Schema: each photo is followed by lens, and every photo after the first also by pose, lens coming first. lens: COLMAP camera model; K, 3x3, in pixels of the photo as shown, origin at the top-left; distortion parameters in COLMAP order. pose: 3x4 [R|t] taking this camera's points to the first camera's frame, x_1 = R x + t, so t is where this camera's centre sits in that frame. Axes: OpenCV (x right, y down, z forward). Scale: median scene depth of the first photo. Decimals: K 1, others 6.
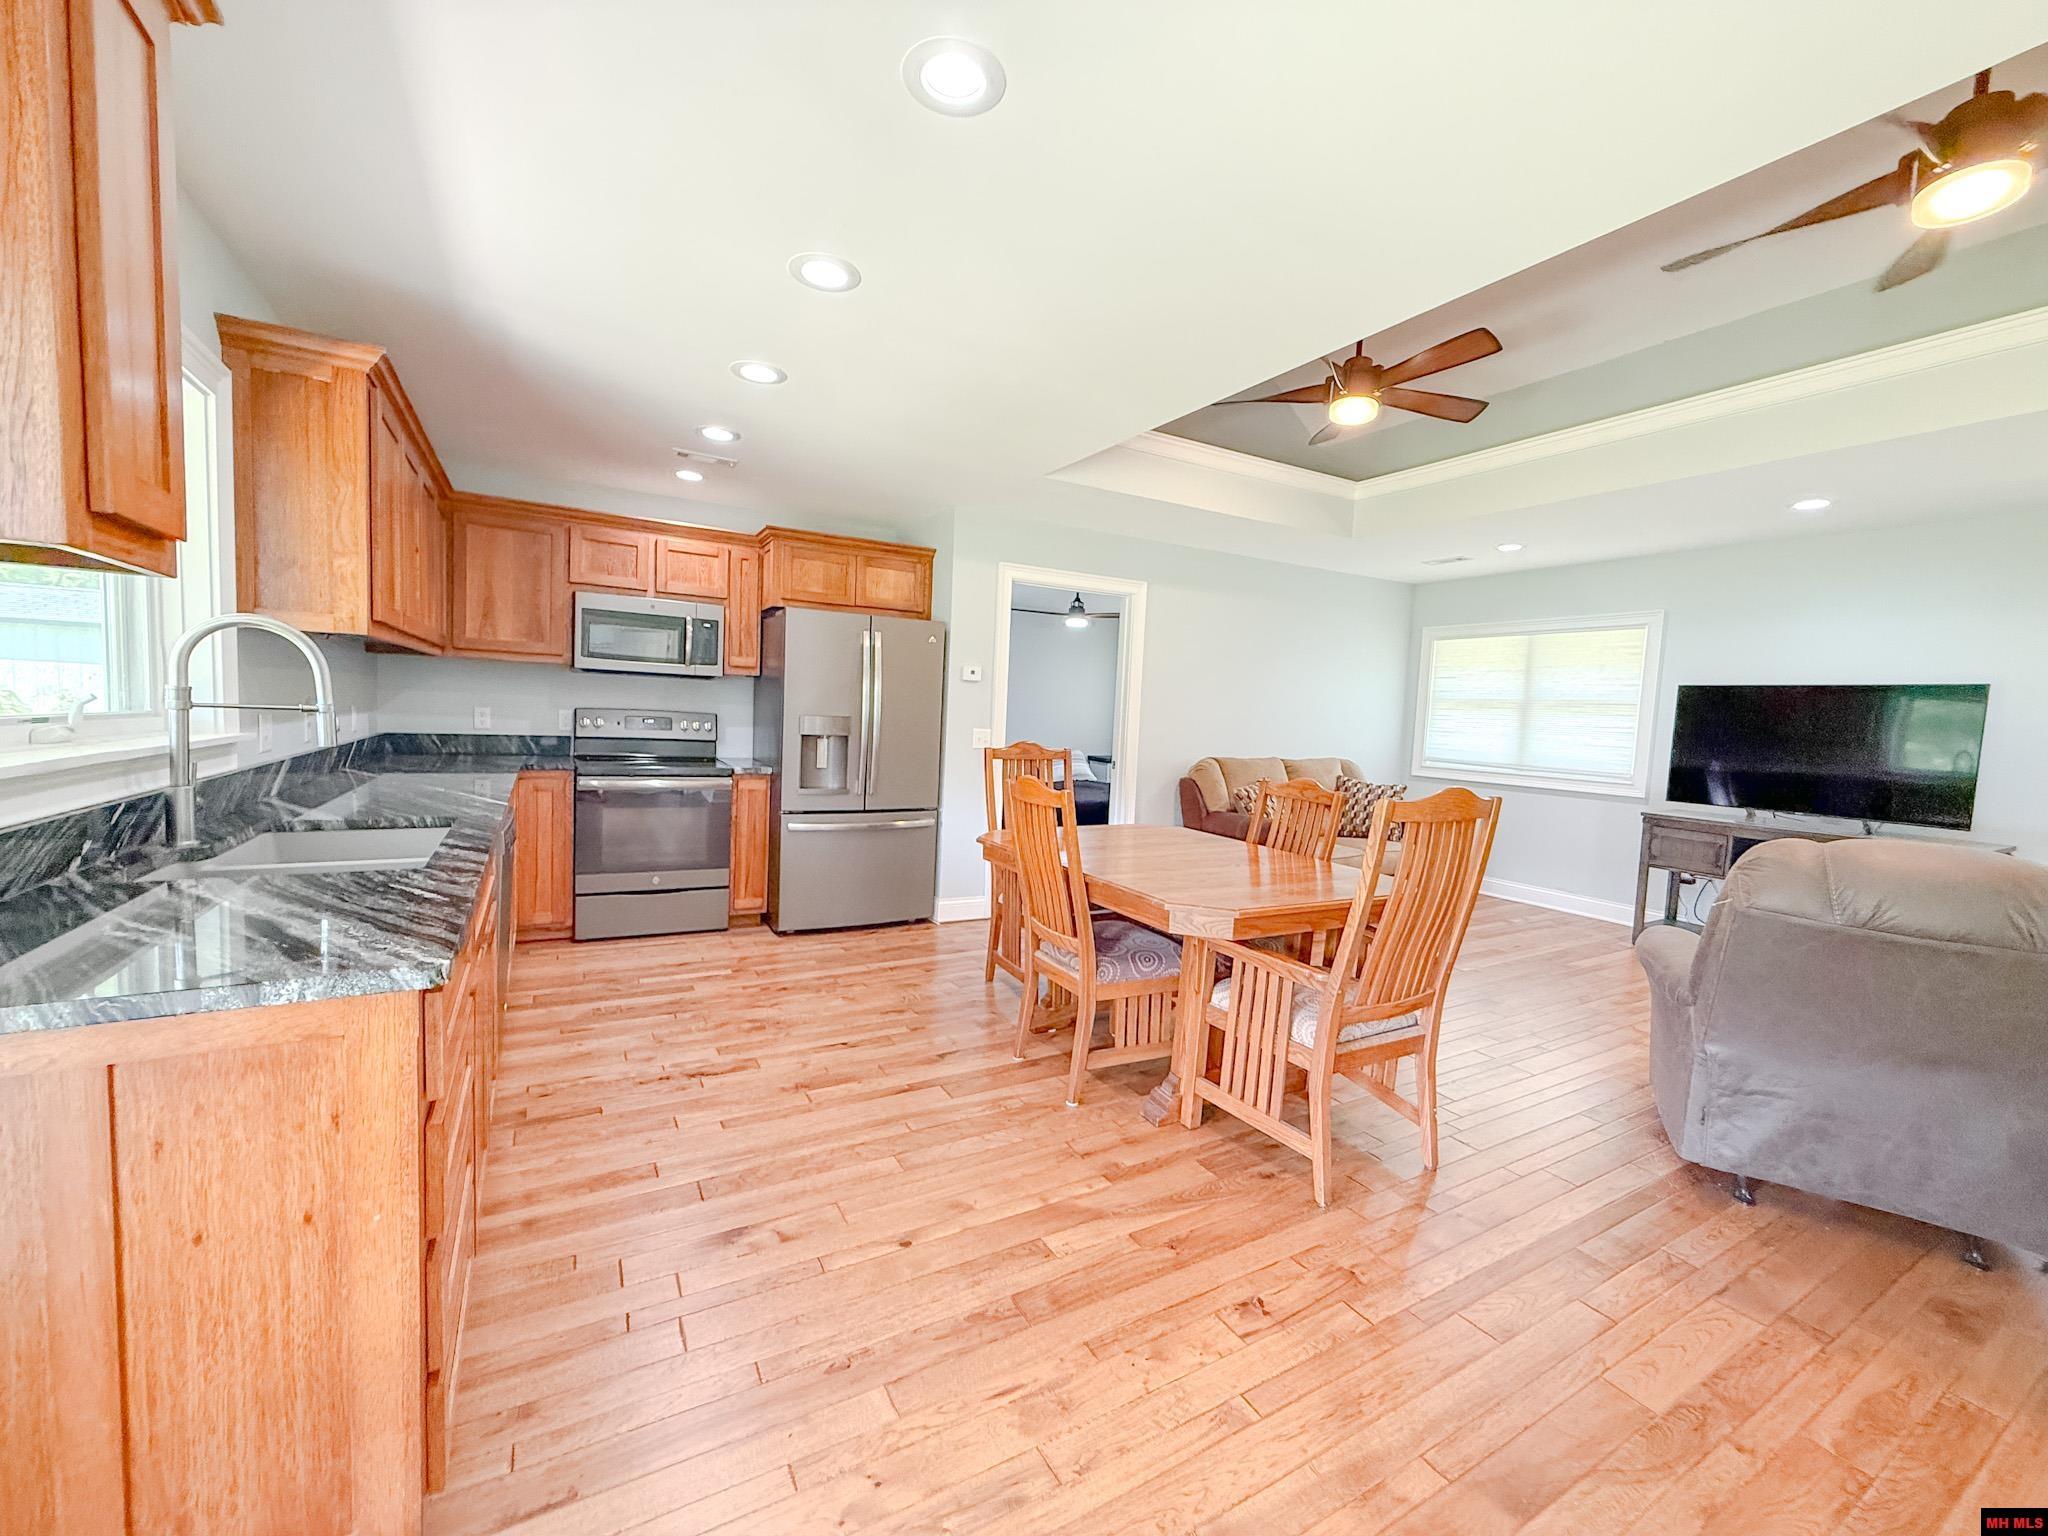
lens RADIAL K [[815.8, 0, 1016.6], [0, 815.8, 768.0], [0, 0, 1]] dist [0.000221, -0.000193]
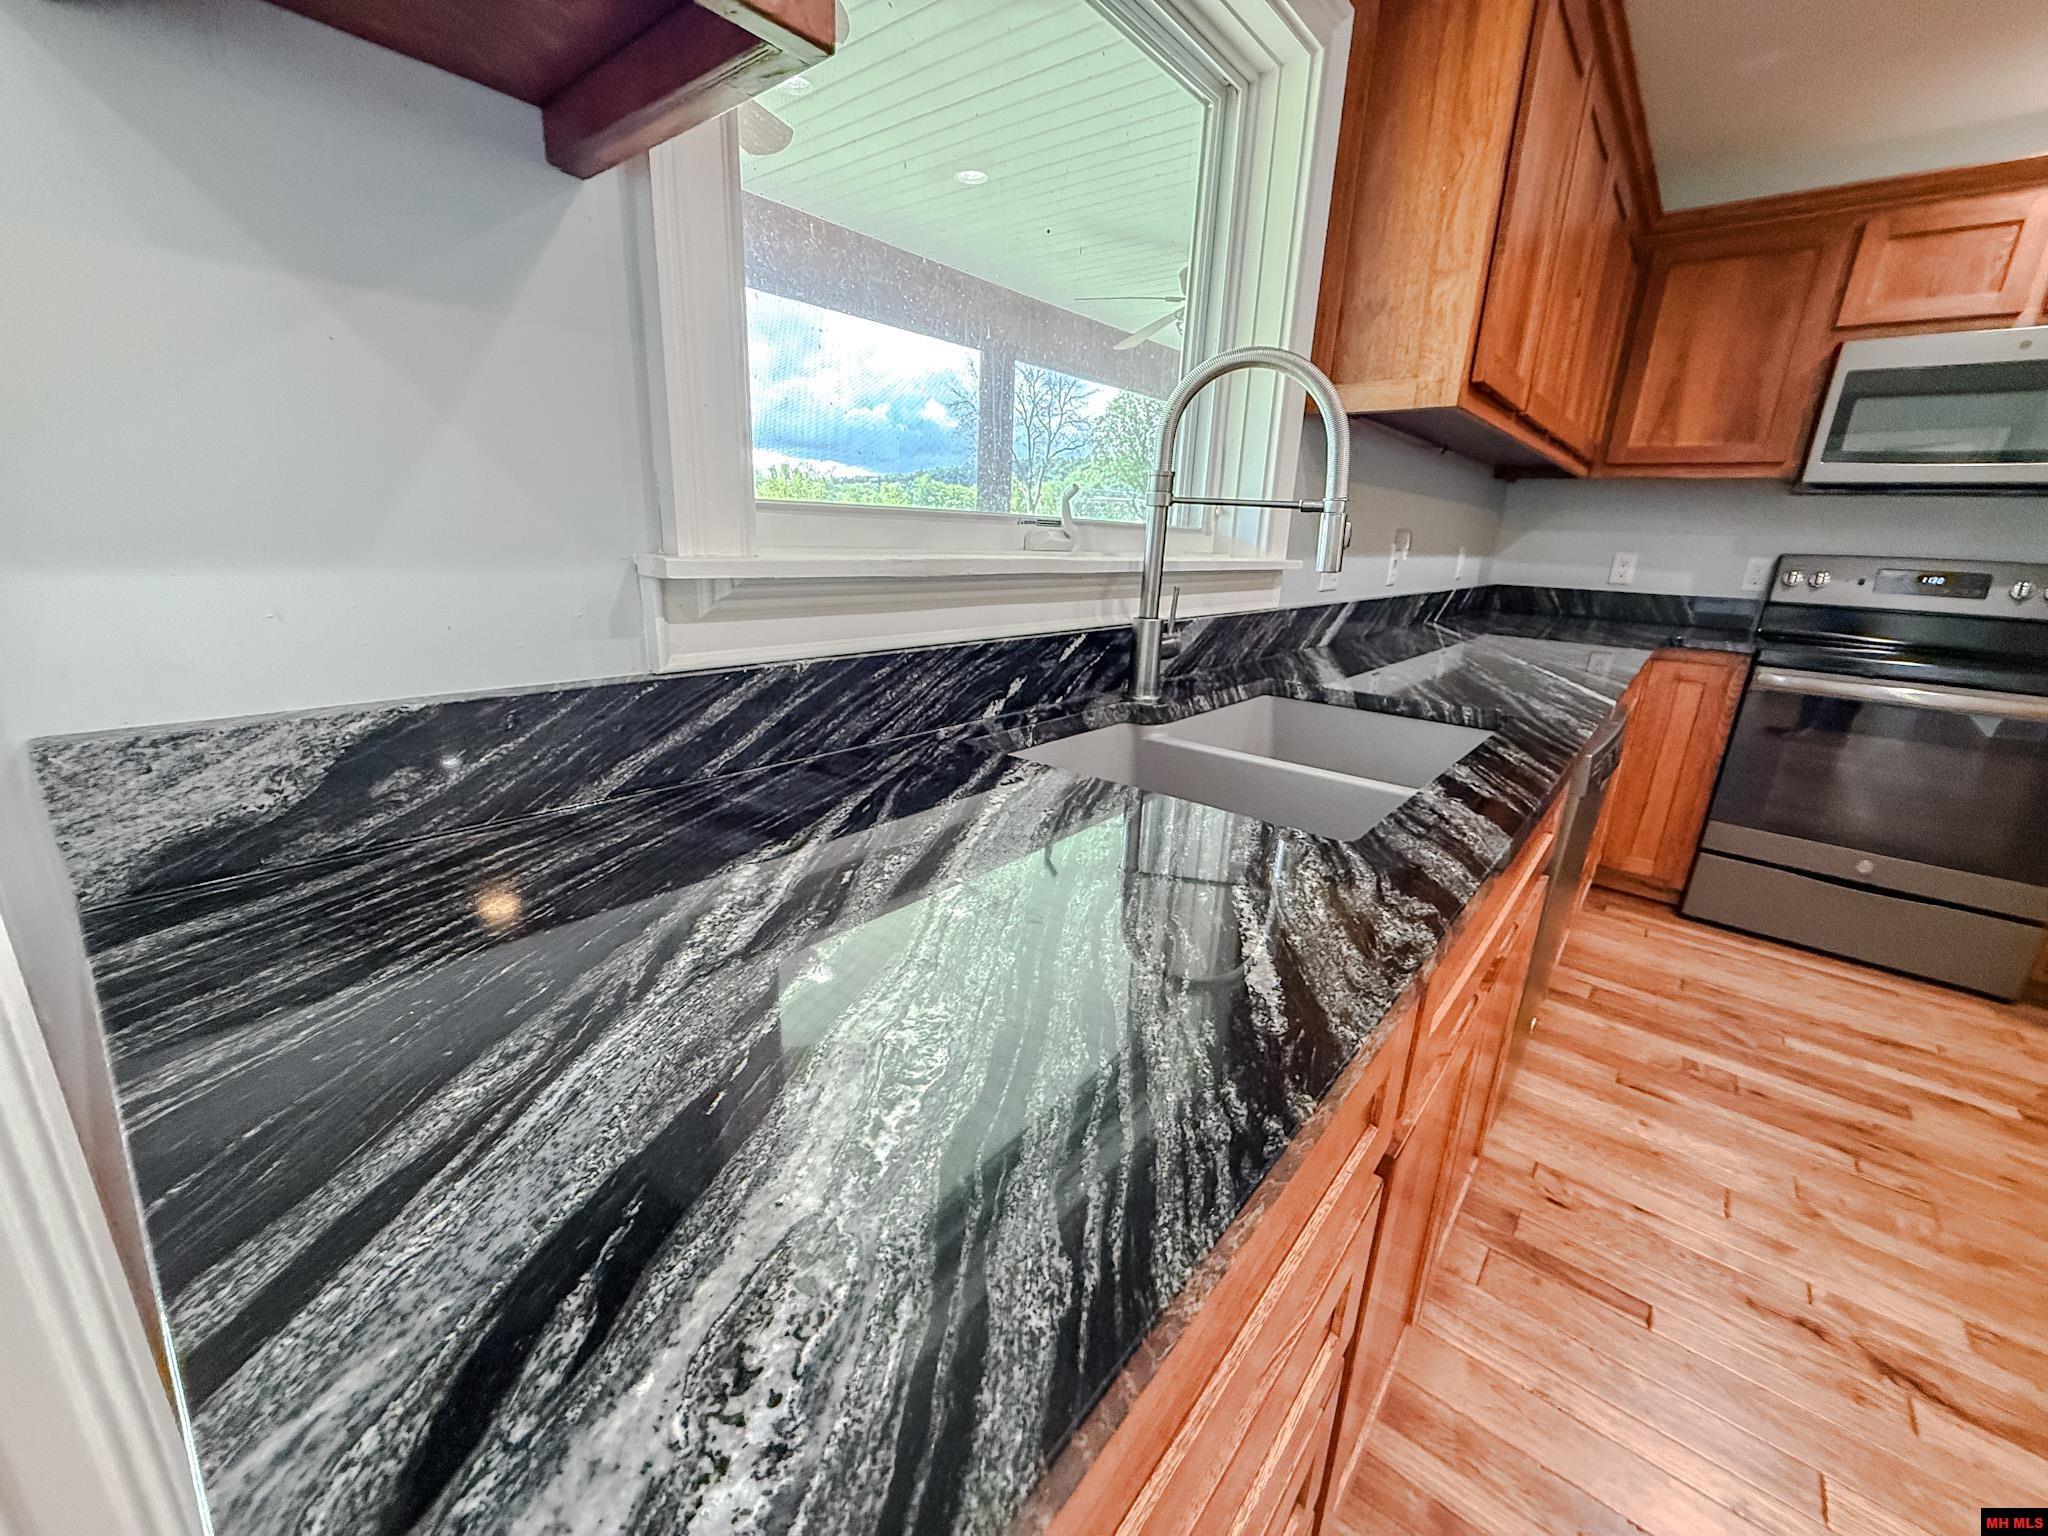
lens RADIAL K [[815.8, 0, 1021.9], [0, 815.8, 768.1], [0, 0, 1]] dist [0.000221, -0.000193]
pose [[0.349899, 0.234694, -0.906912, -0.179360], [-0.090171, 0.972051, 0.216761, 0.002123], [0.932437, 0.005933, 0.361283, 0.301257]]
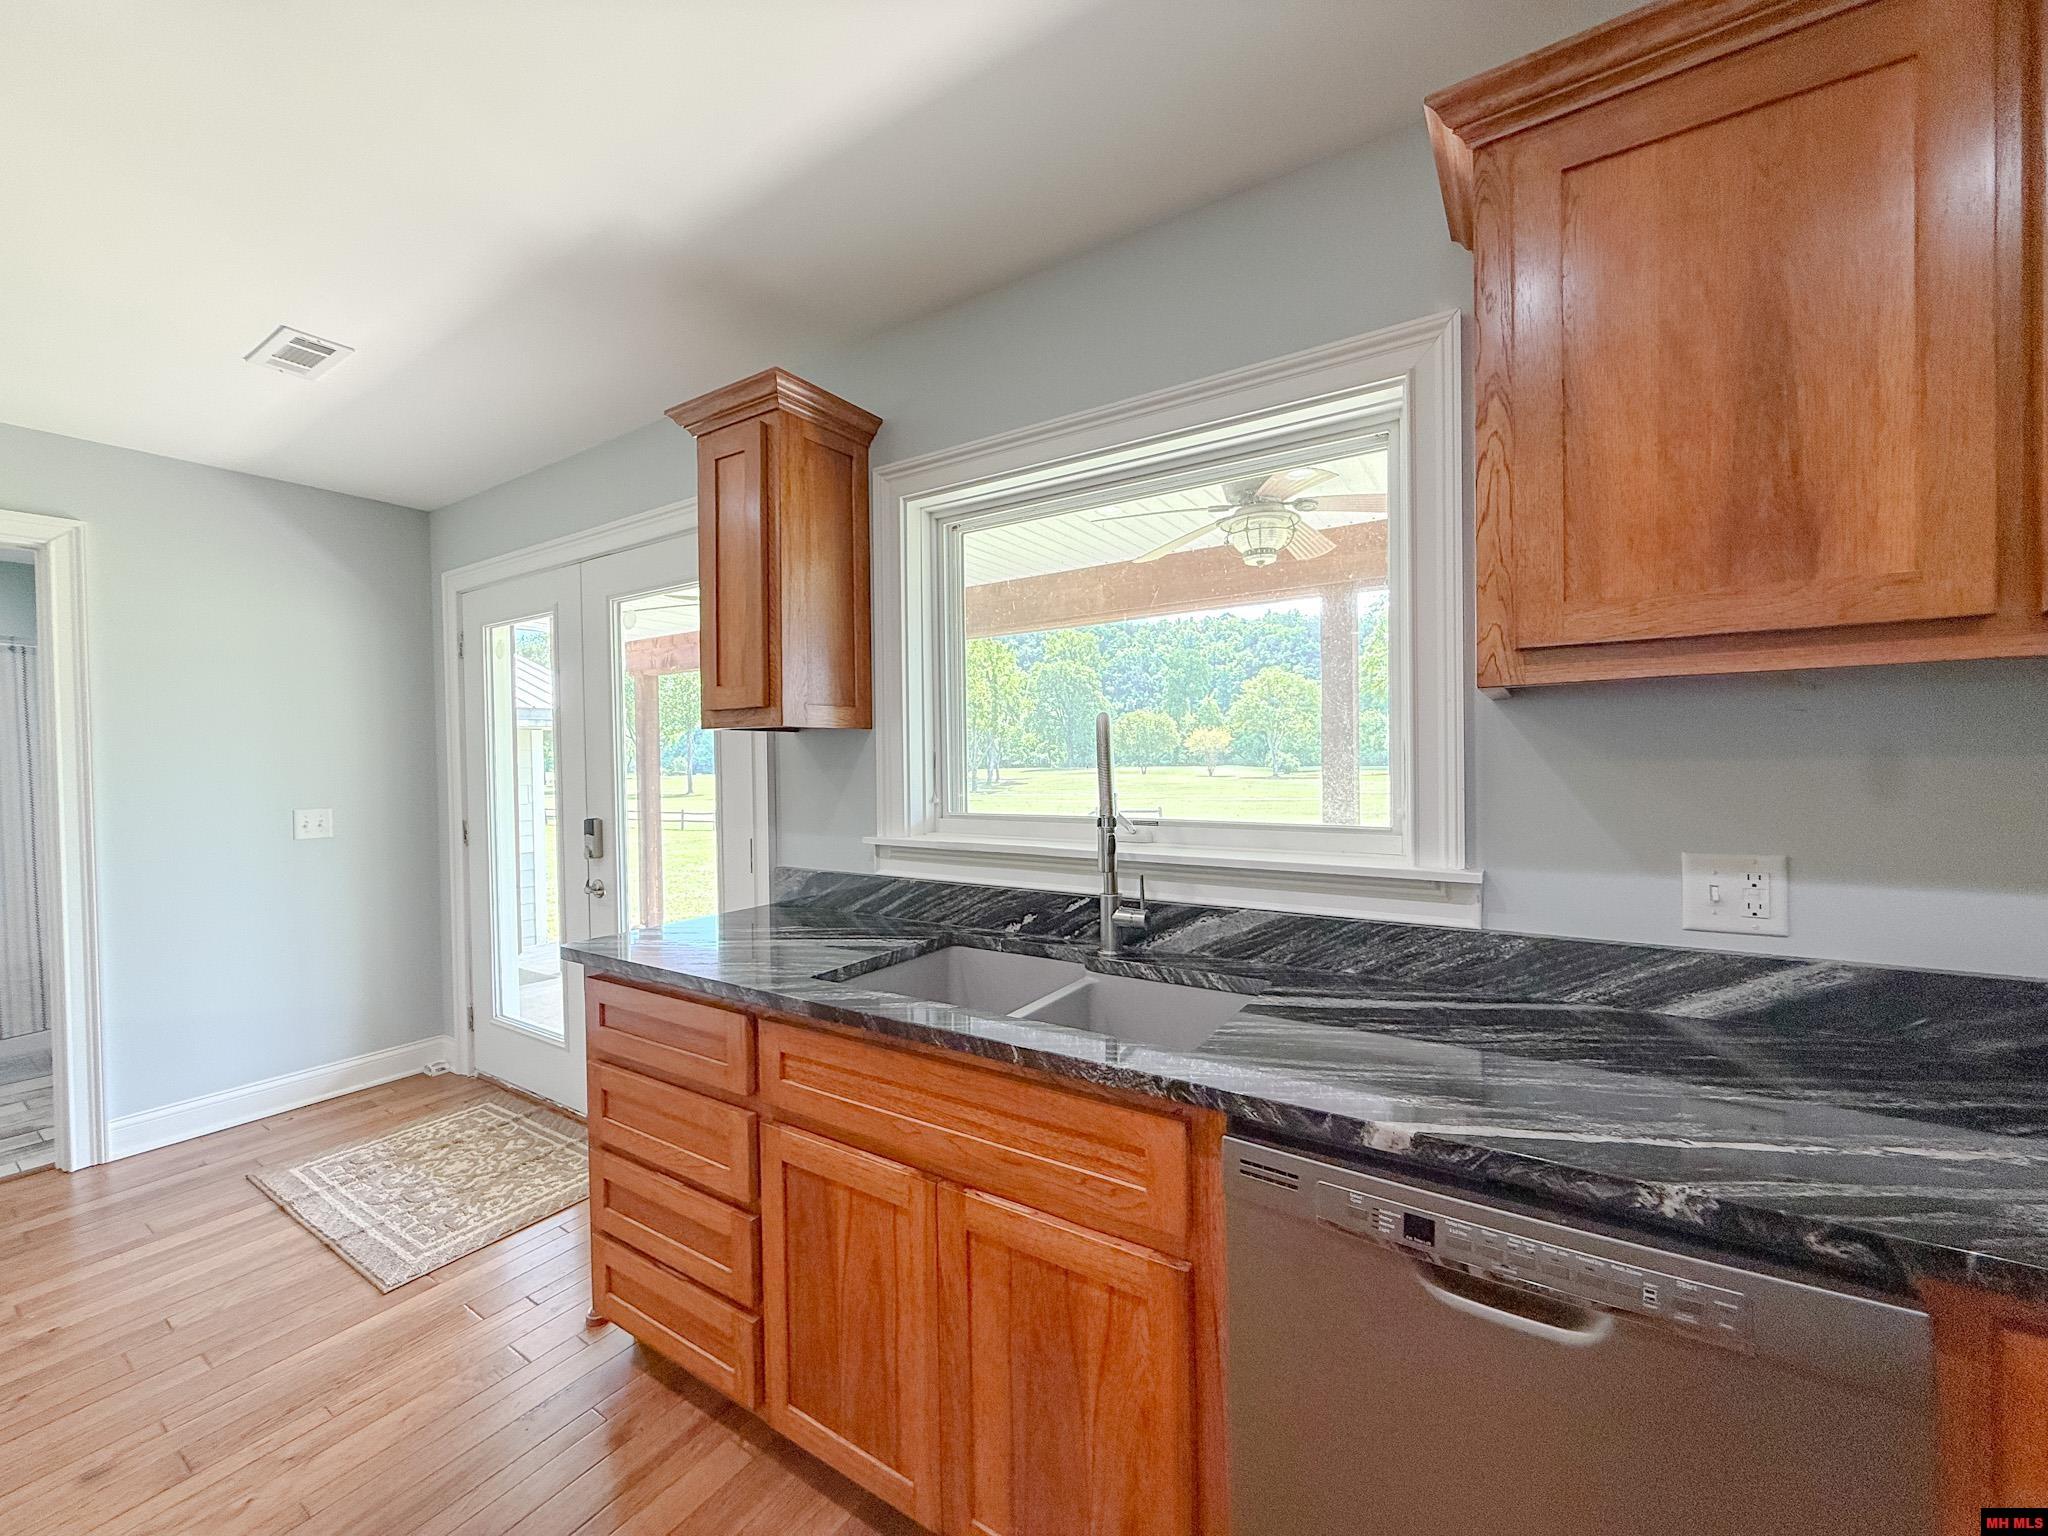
lens RADIAL K [[815.8, 0, 1013.5], [0, 815.8, 766.2], [0, 0, 1]] dist [0.000221, -0.000193]
pose [[-0.893013, -0.024906, -0.449341, -0.223567], [-0.054093, 0.997169, 0.052232, -0.084342], [0.446768, 0.070950, -0.891832, 0.863455]]
